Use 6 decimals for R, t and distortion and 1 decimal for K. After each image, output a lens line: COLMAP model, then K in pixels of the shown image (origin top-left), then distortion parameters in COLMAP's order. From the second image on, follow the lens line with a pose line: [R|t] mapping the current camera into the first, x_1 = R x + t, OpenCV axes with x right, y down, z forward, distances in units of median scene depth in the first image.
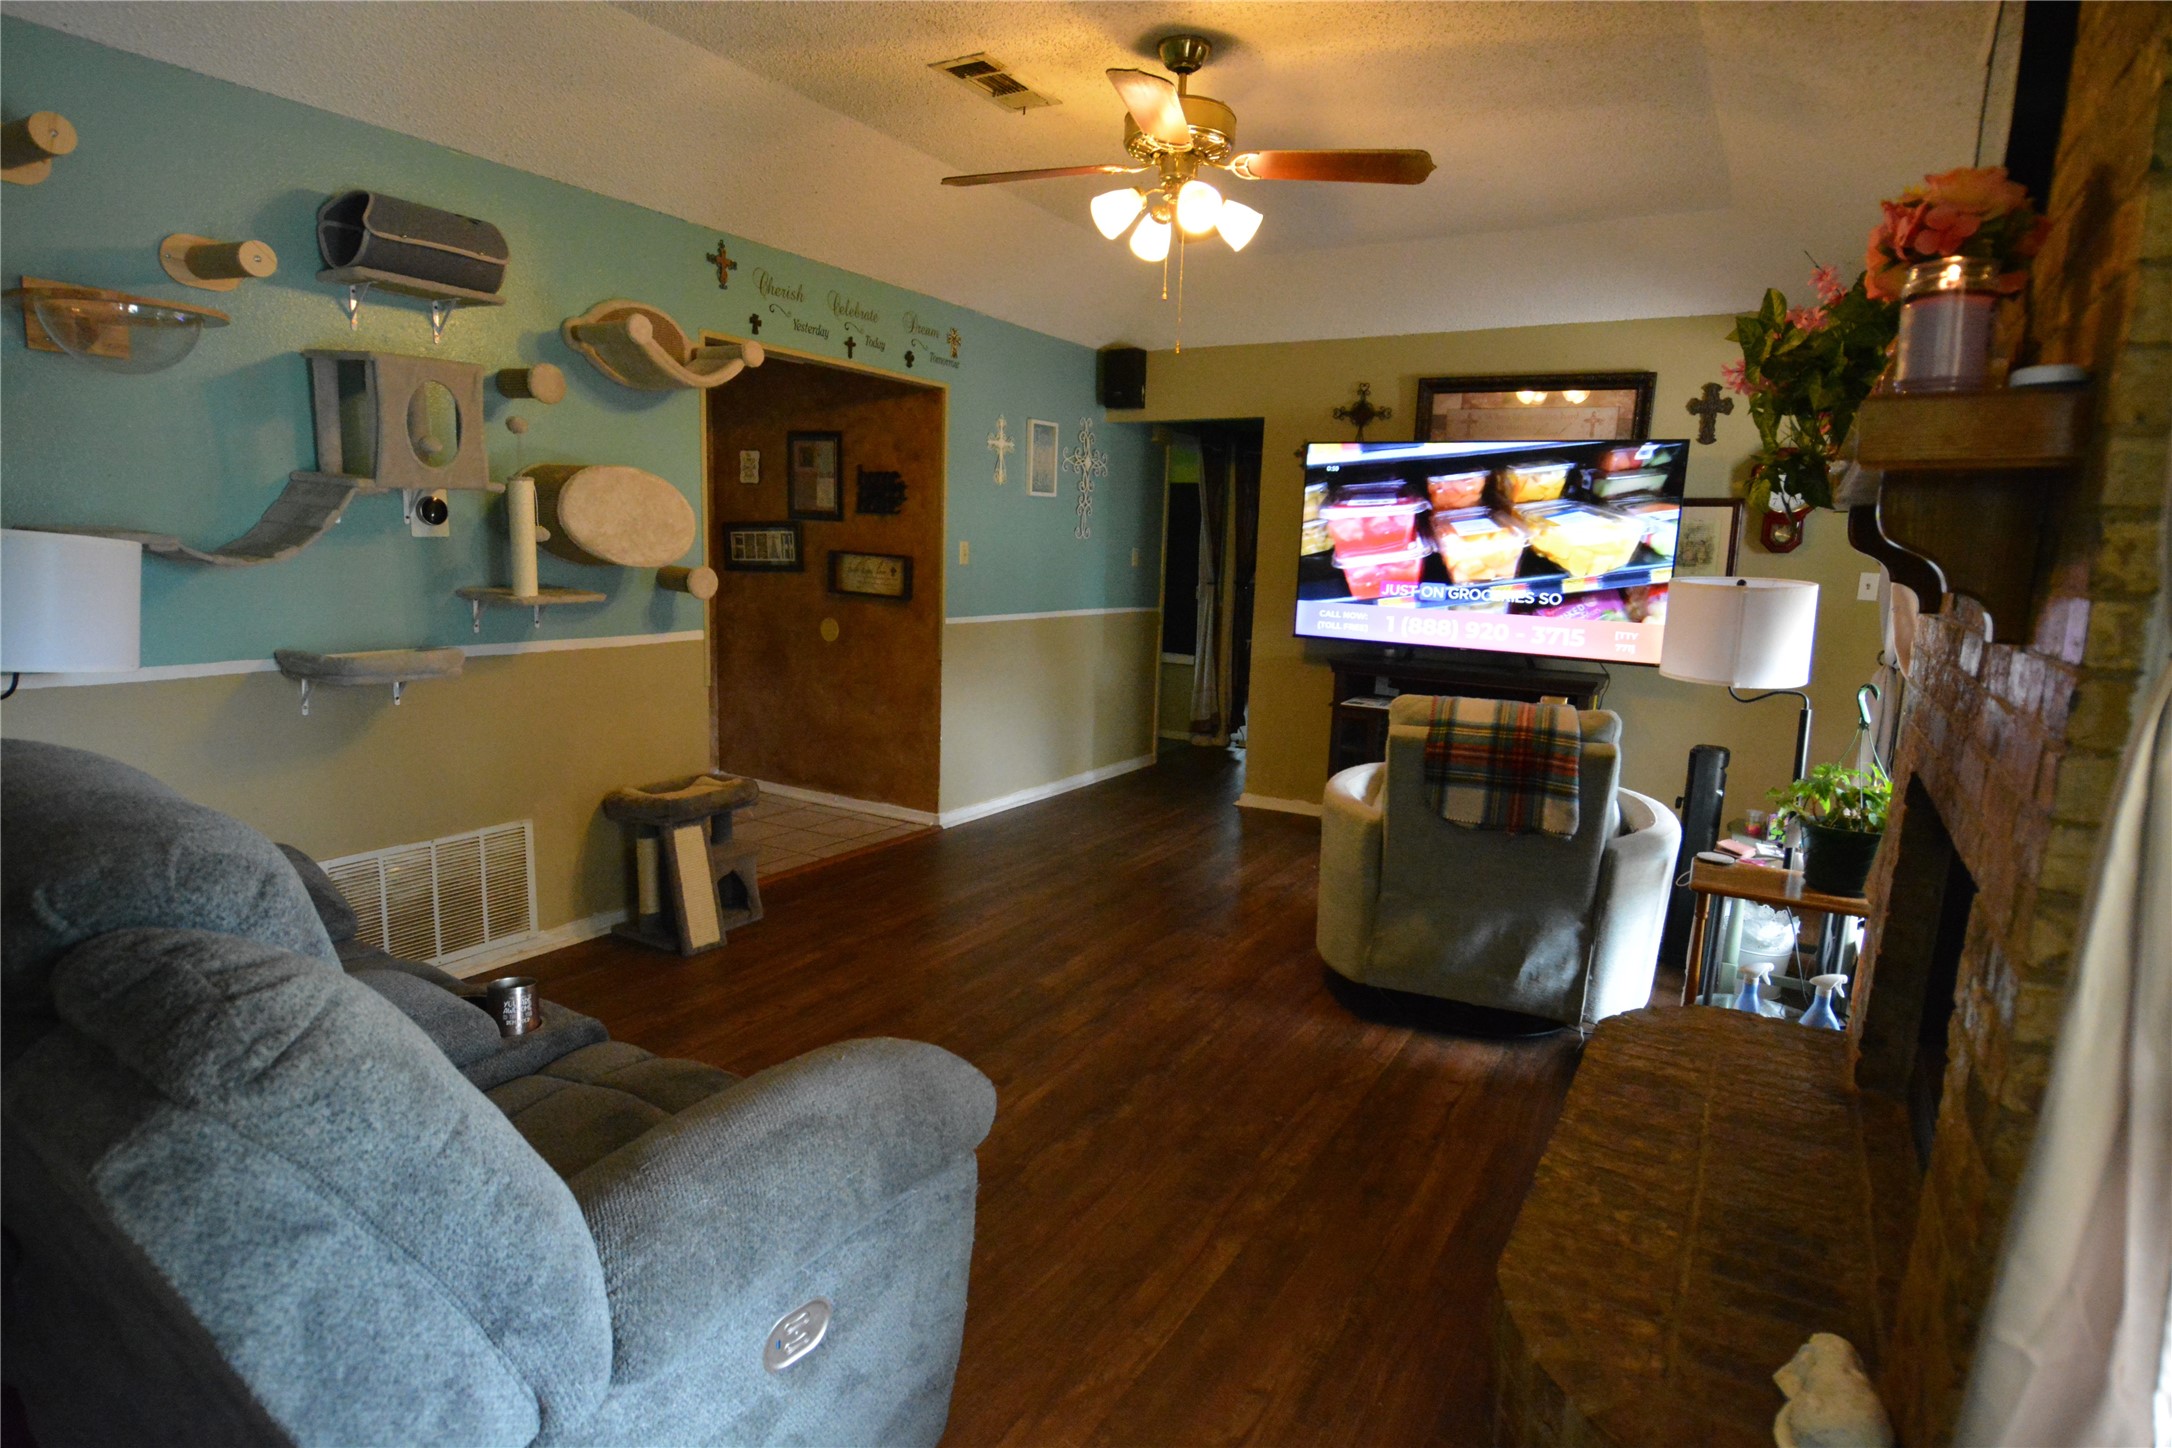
lens RADIAL K [[1145.8, 0, 1084.7], [0, 1145.8, 724.5], [0, 0, 1]] dist [0.018490, -0.029342]
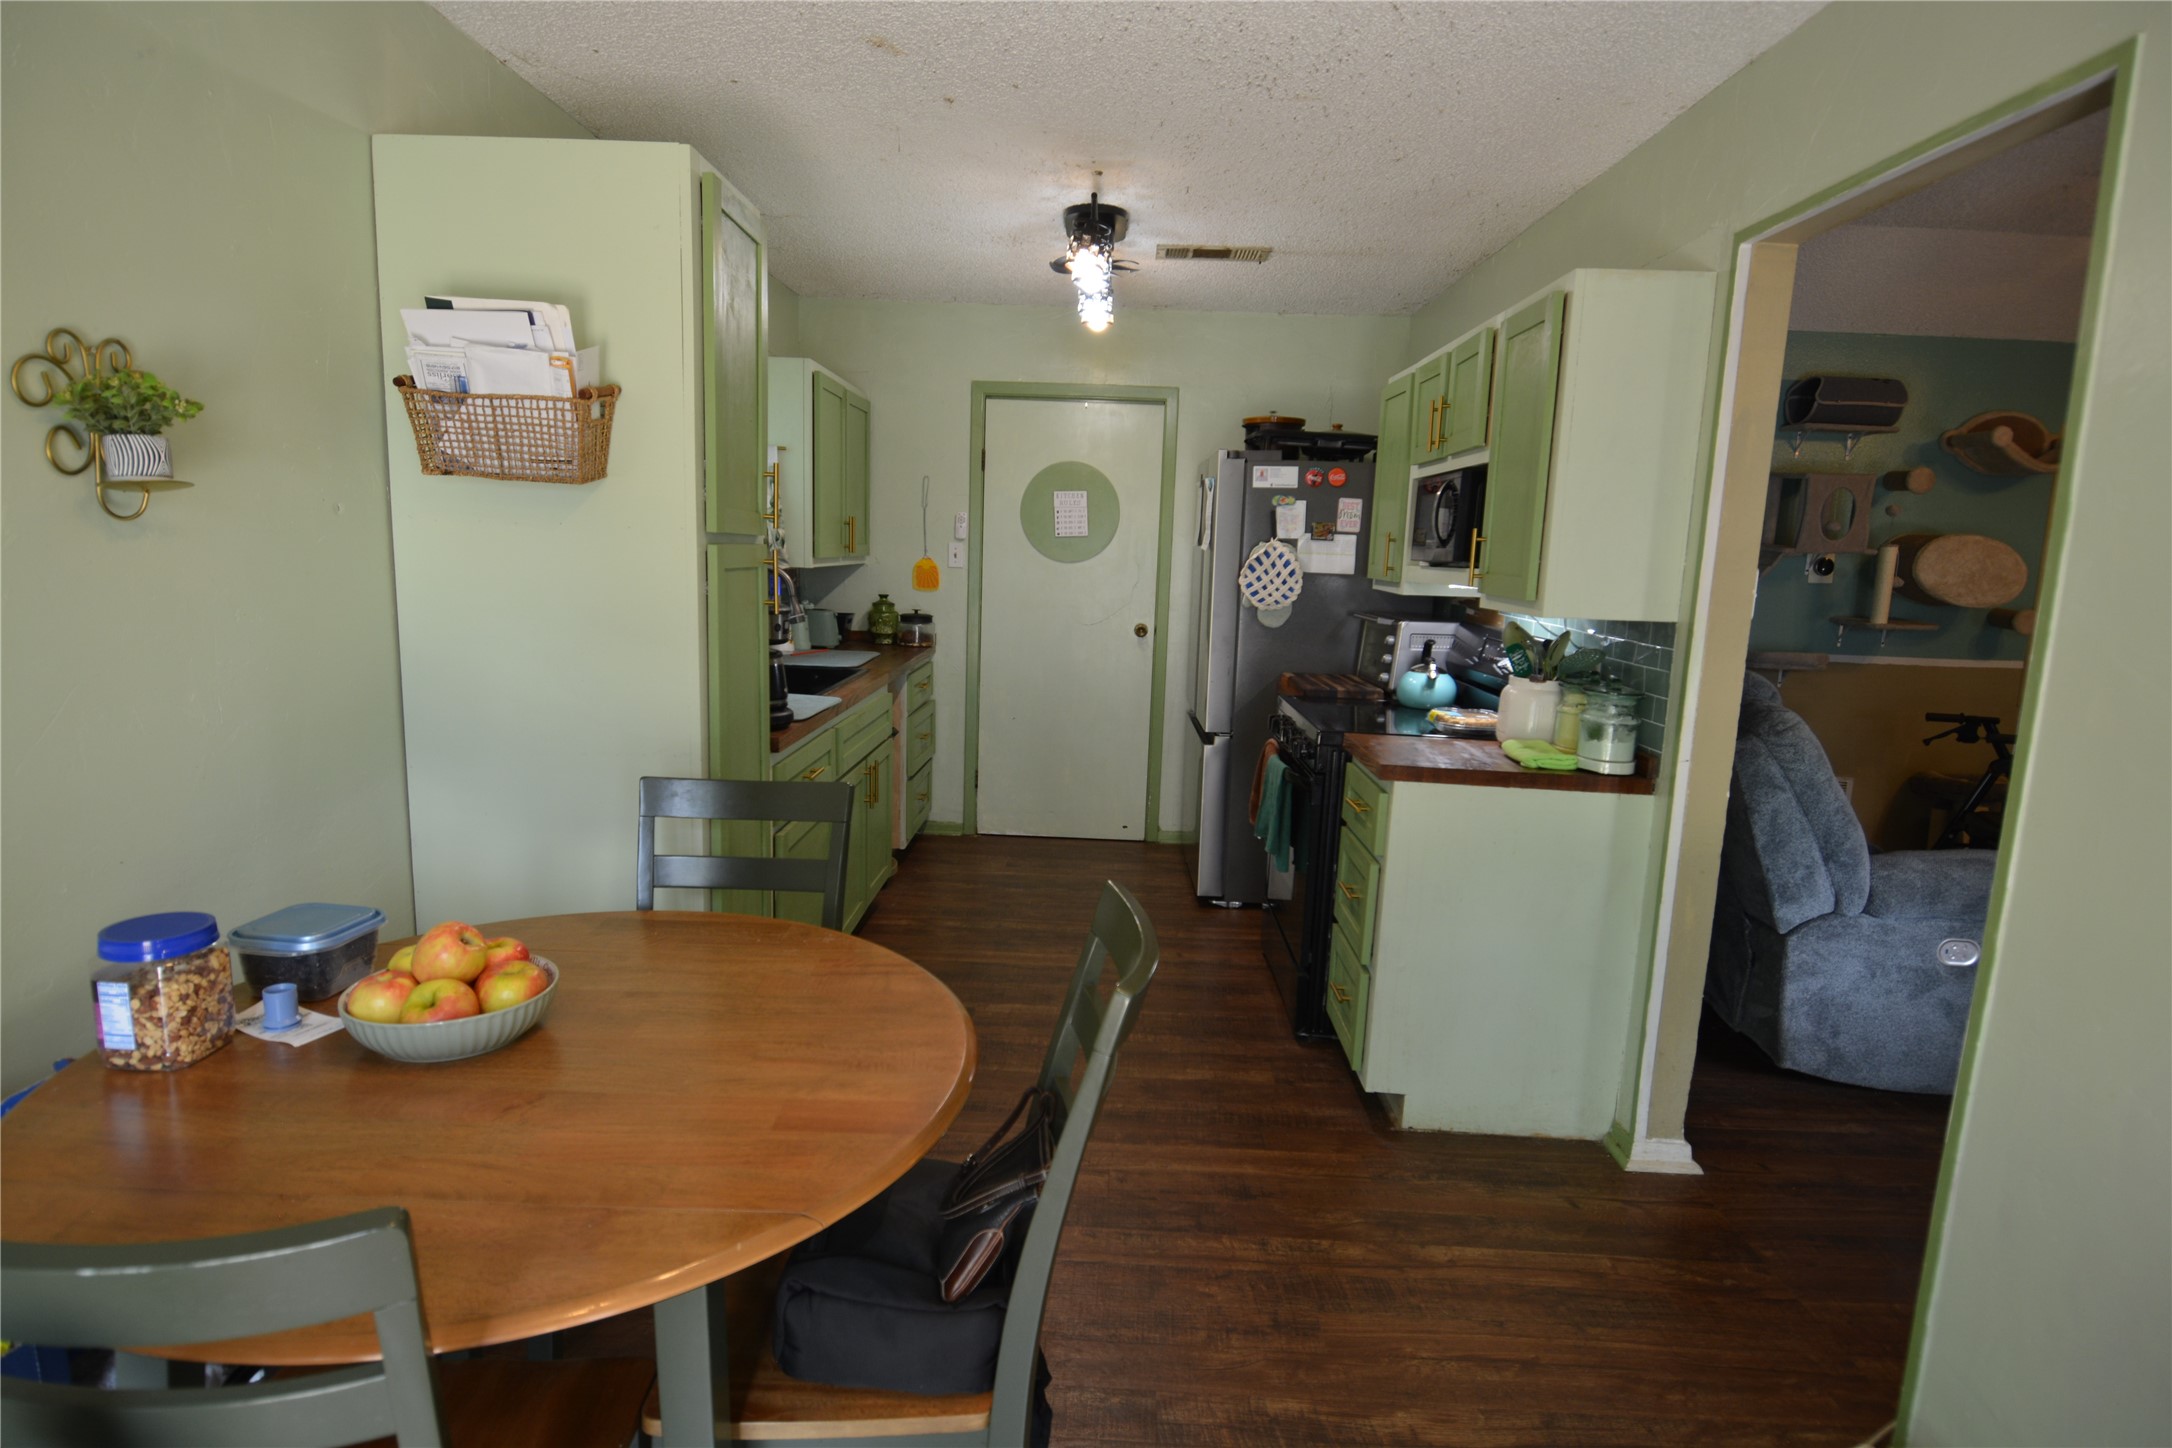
lens RADIAL K [[1145.8, 0, 1084.7], [0, 1145.8, 724.5], [0, 0, 1]] dist [0.018490, -0.029342]
pose [[0.498428, 0.119005, -0.858724, 0.313615], [-0.156259, 0.986643, 0.046036, 0.116751], [0.852732, 0.111237, 0.510366, -0.662198]]
